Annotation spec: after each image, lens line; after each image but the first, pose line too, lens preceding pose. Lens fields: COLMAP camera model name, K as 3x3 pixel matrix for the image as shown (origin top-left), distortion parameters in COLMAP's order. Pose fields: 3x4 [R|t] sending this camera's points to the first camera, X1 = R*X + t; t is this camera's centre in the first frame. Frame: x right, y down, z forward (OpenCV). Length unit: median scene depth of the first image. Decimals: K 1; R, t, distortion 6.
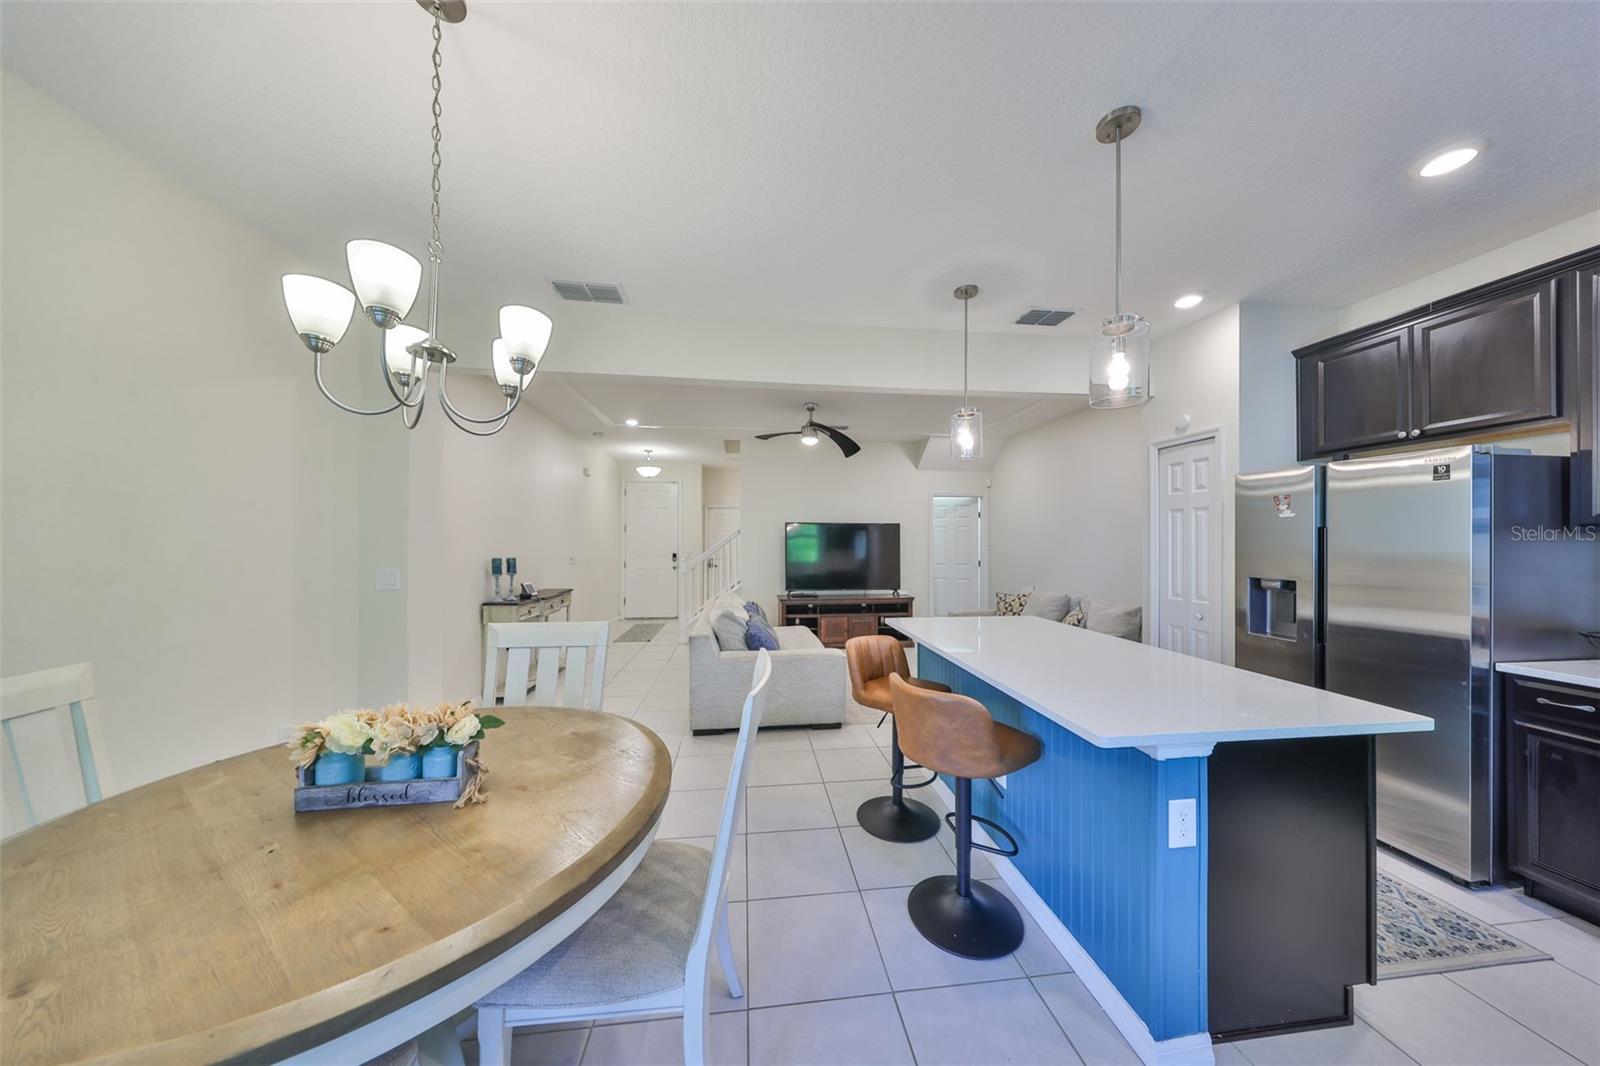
lens RADIAL K [[494.7, 0, 801.0], [0, 494.7, 538.2], [0, 0, 1]] dist [-0.000567, -0.000019]
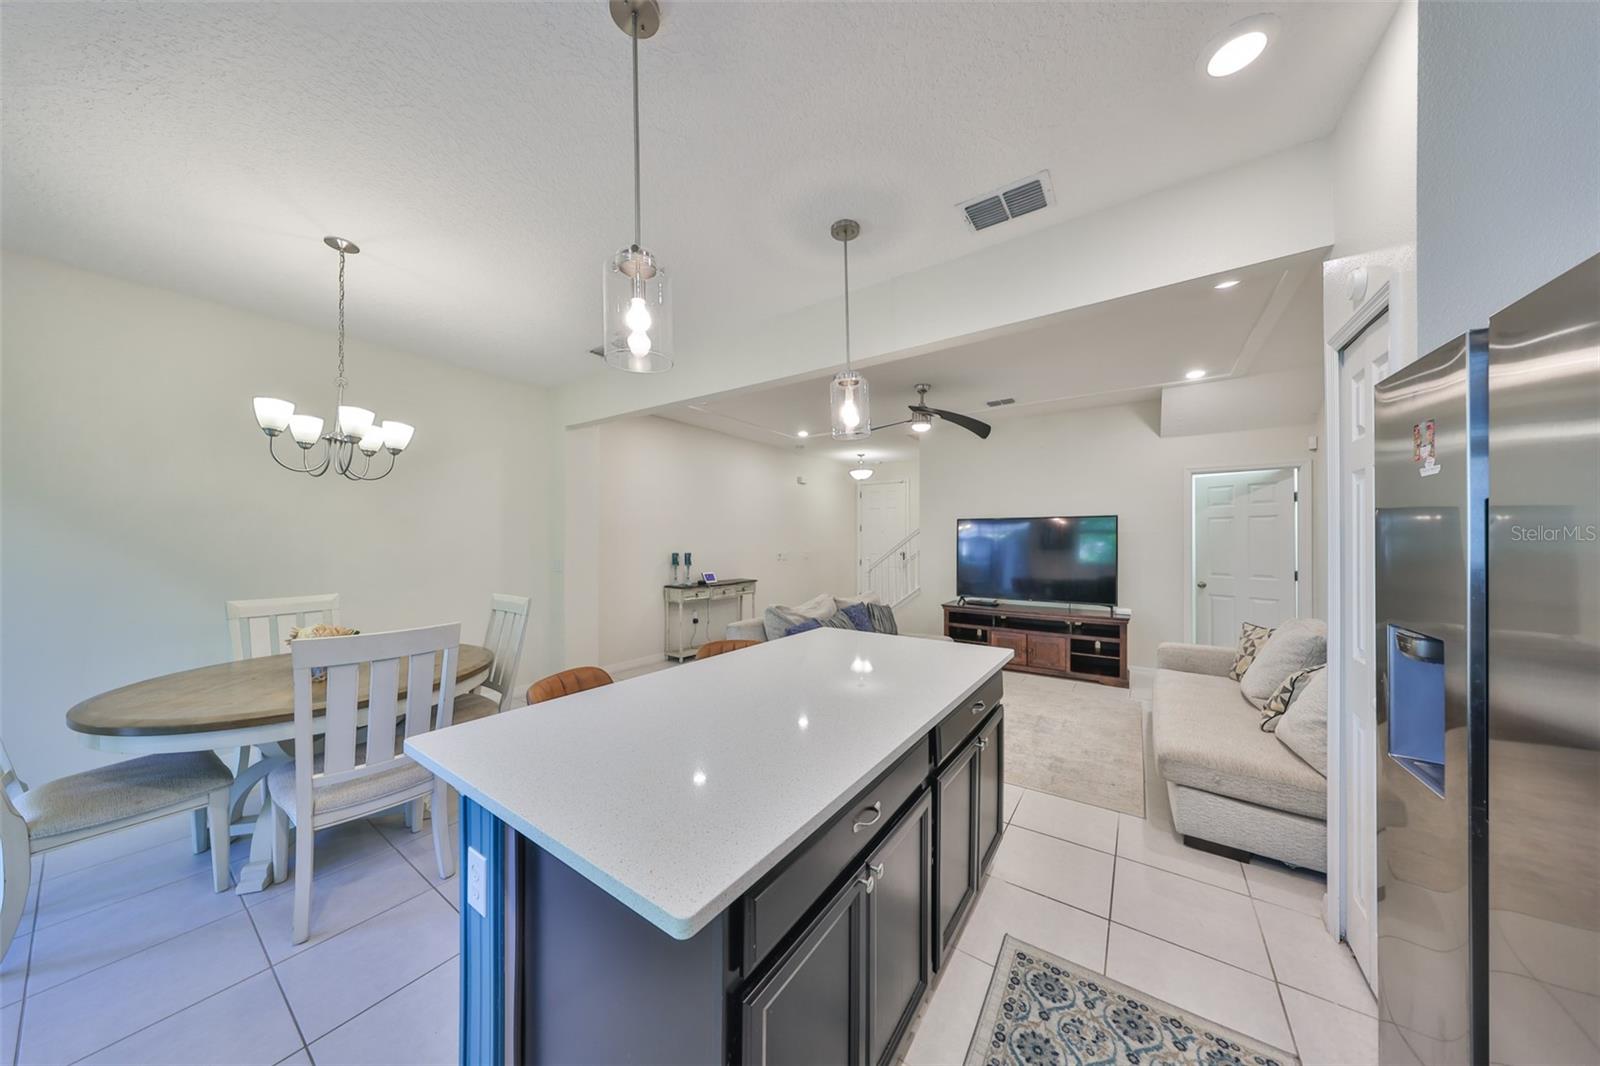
lens RADIAL K [[491.4, 0, 792.8], [0, 491.4, 538.1], [0, 0, 1]] dist [-0.011189, -0.000028]
pose [[0.739504, -0.004422, -0.673138, 0.694362], [0.004695, 0.999988, -0.001410, 0.004140], [0.673136, -0.002118, 0.739516, 0.302439]]
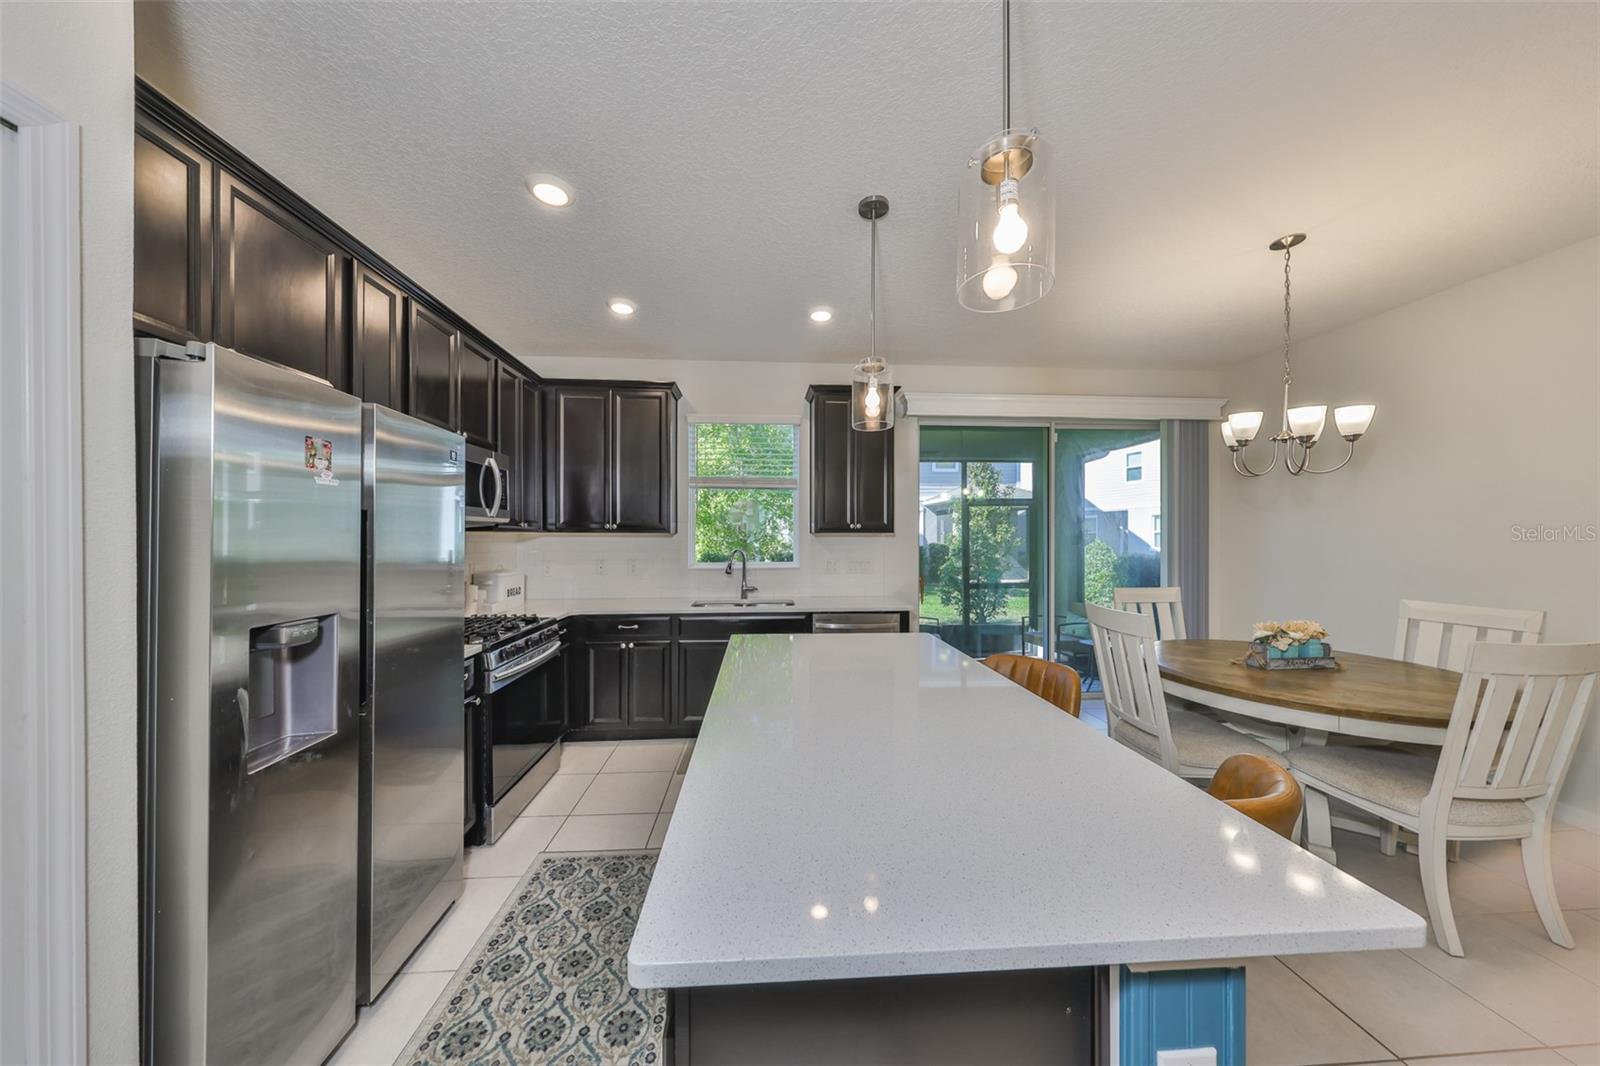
lens RADIAL K [[497.0, 0, 791.3], [0, 497.0, 539.5], [0, 0, 1]] dist [0.000260, 0.000035]
pose [[-0.998269, -0.000705, 0.058803, 0.398270], [-0.000985, 0.999988, -0.004728, 0.010194], [-0.058798, -0.004777, -0.998258, 1.172475]]
